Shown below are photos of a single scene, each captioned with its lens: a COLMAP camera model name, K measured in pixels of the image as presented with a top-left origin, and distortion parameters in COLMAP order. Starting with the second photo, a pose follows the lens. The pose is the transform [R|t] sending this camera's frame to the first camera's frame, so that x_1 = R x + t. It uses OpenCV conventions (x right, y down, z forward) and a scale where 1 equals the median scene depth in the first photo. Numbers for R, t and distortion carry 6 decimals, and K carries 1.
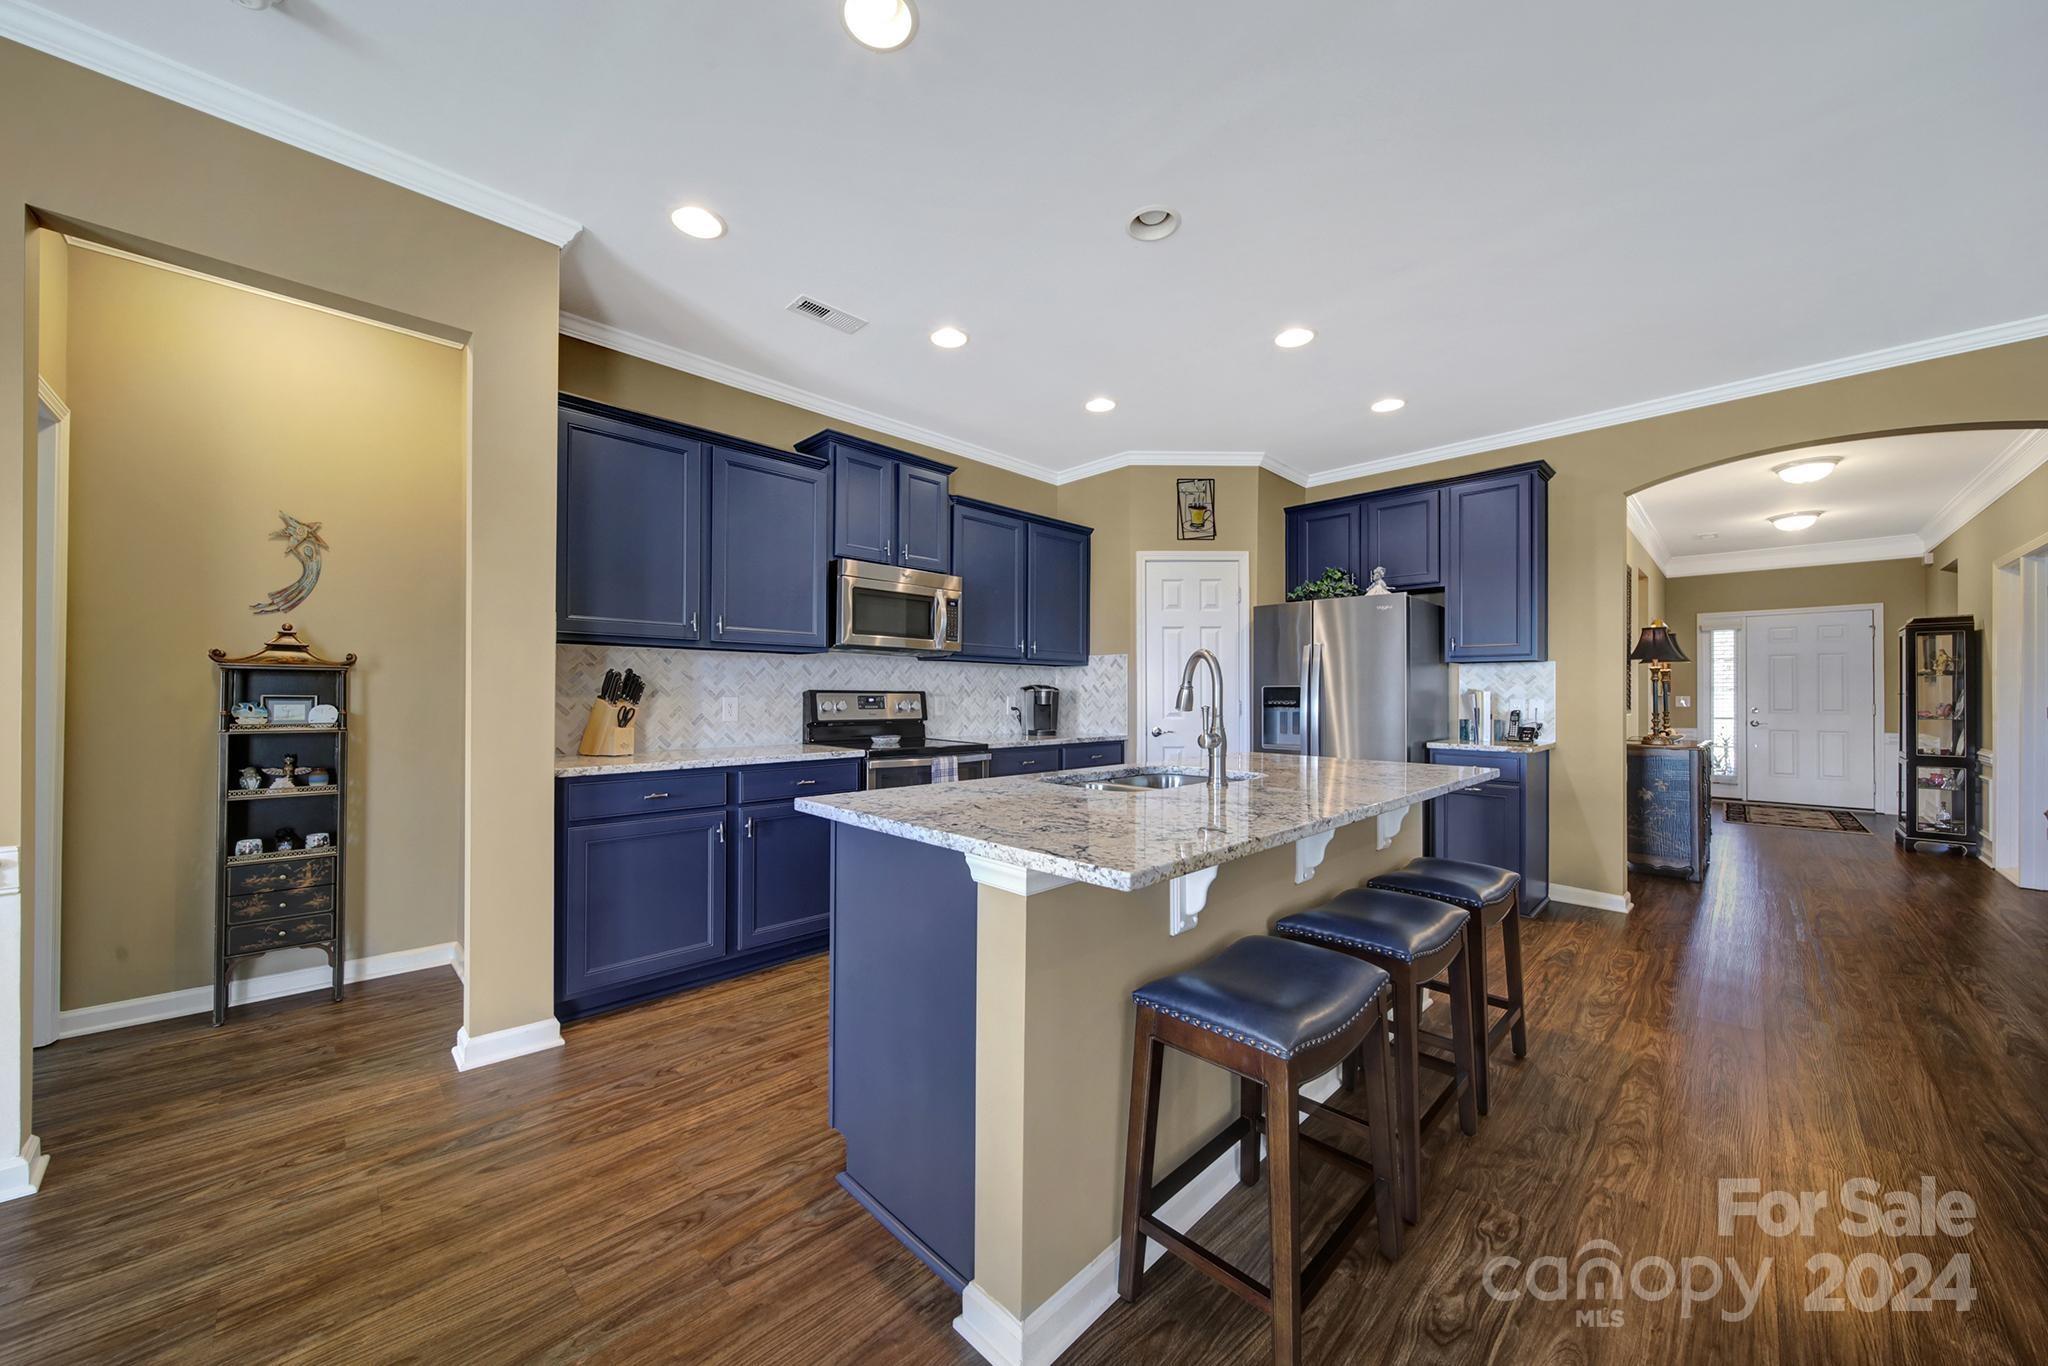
lens RADIAL K [[719.8, 0, 1012.6], [0, 719.8, 688.8], [0, 0, 1]] dist [-0.002062, -0.000828]
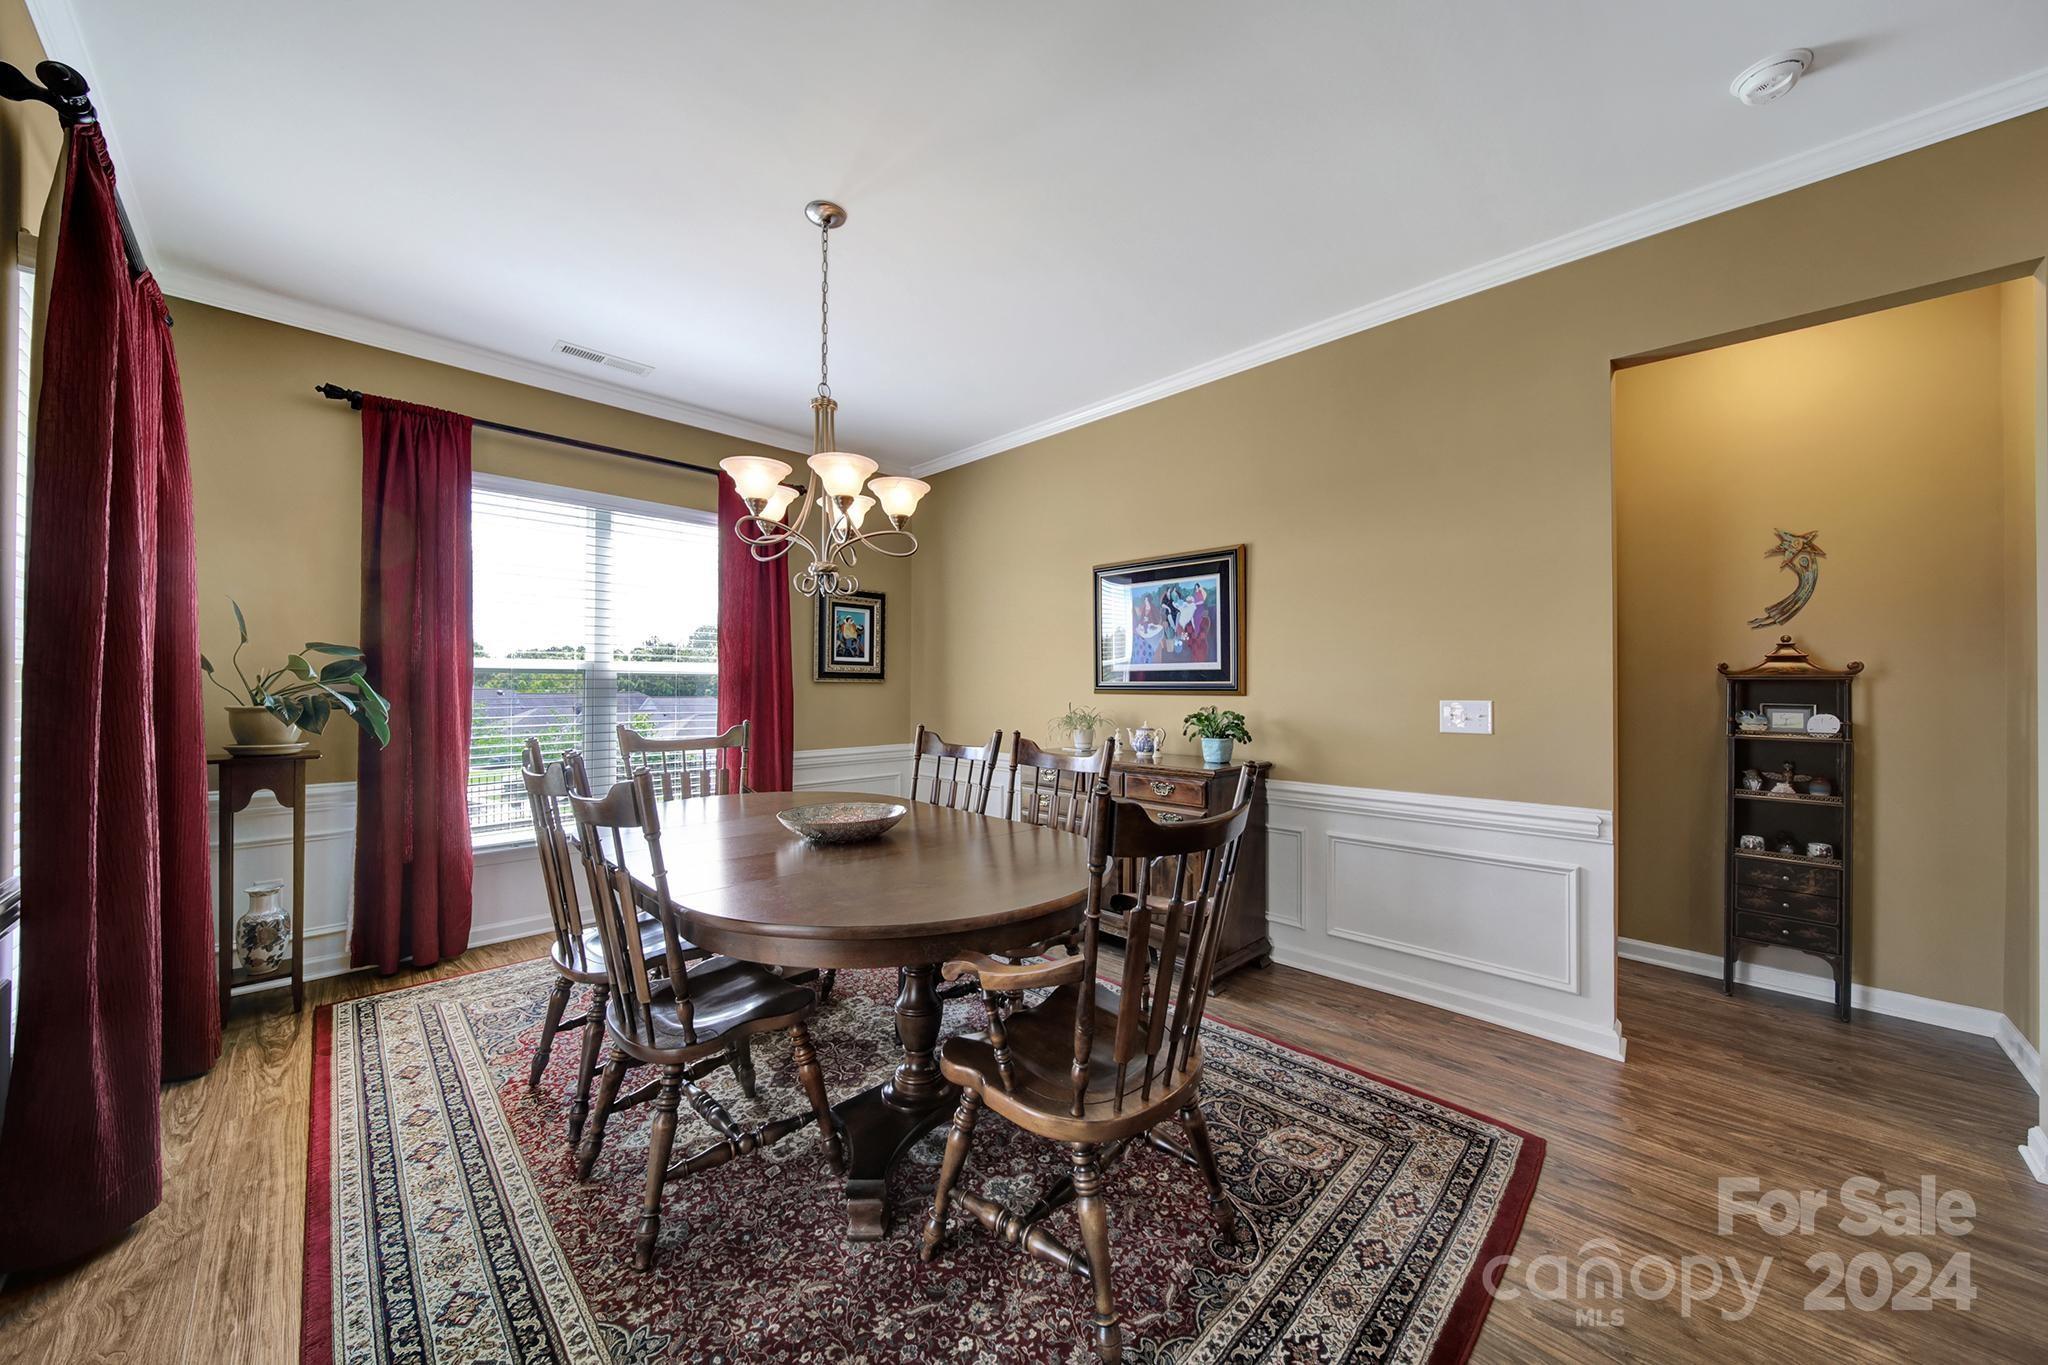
lens RADIAL K [[719.8, 0, 1032.4], [0, 719.8, 684.4], [0, 0, 1]] dist [-0.002062, -0.000828]
pose [[0.017529, -0.003718, -0.999839, 0.007957], [0.001930, 0.999991, -0.003685, -0.014757], [0.999844, -0.001865, 0.017536, -0.091935]]
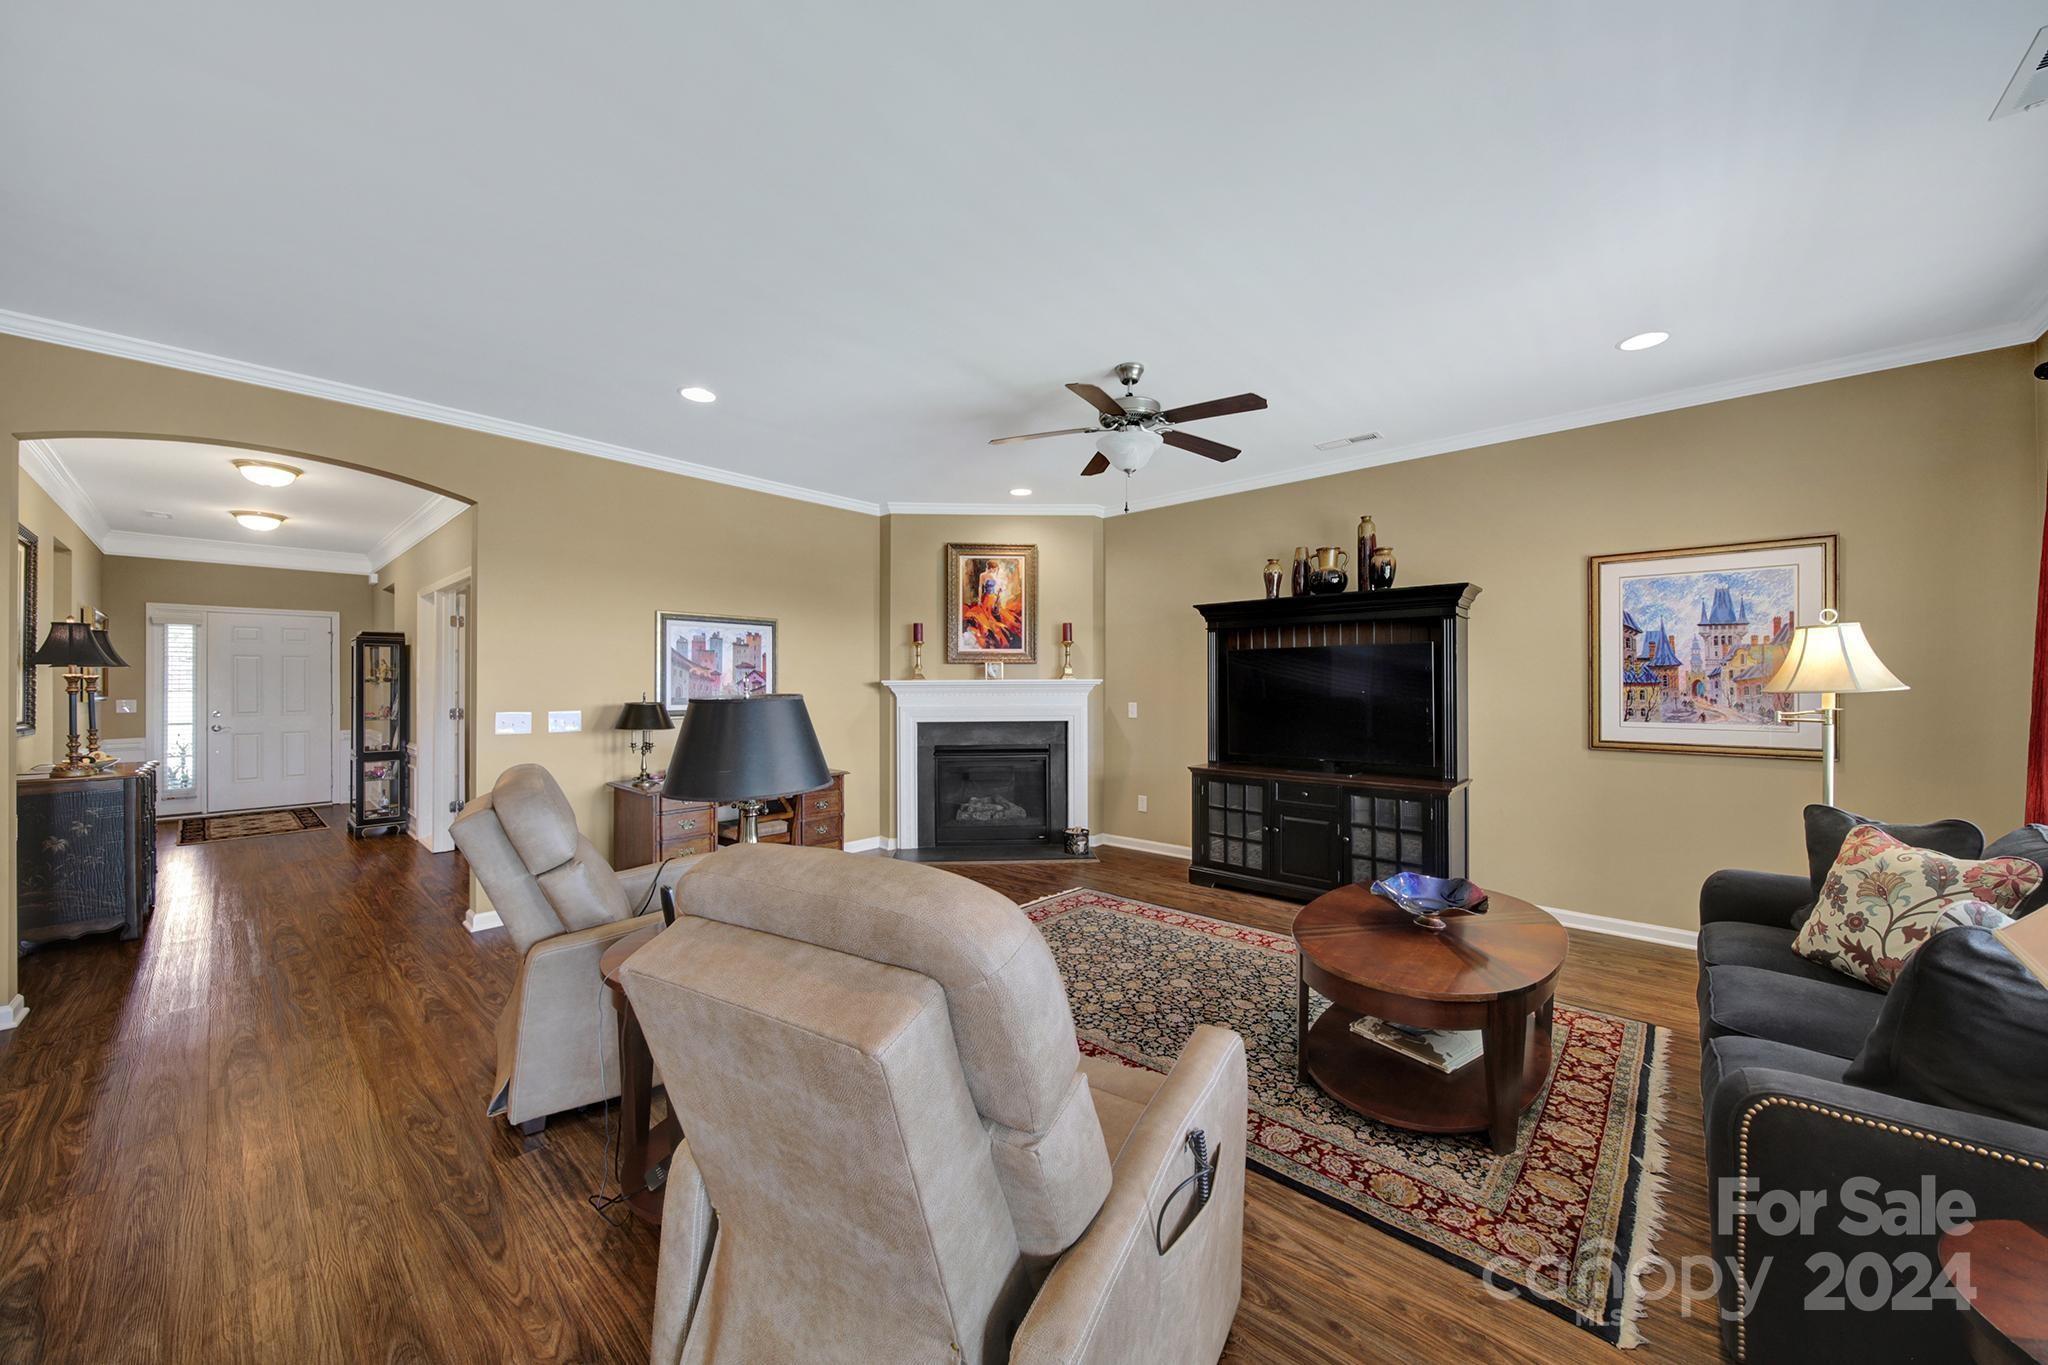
lens RADIAL K [[719.8, 0, 1023.8], [0, 719.8, 679.2], [0, 0, 1]] dist [-0.002062, -0.000828]
pose [[-0.070451, 0.001757, 0.997514, 0.087355], [-0.003516, 0.999992, -0.002010, -0.036129], [-0.997509, -0.003649, -0.070444, 0.061244]]
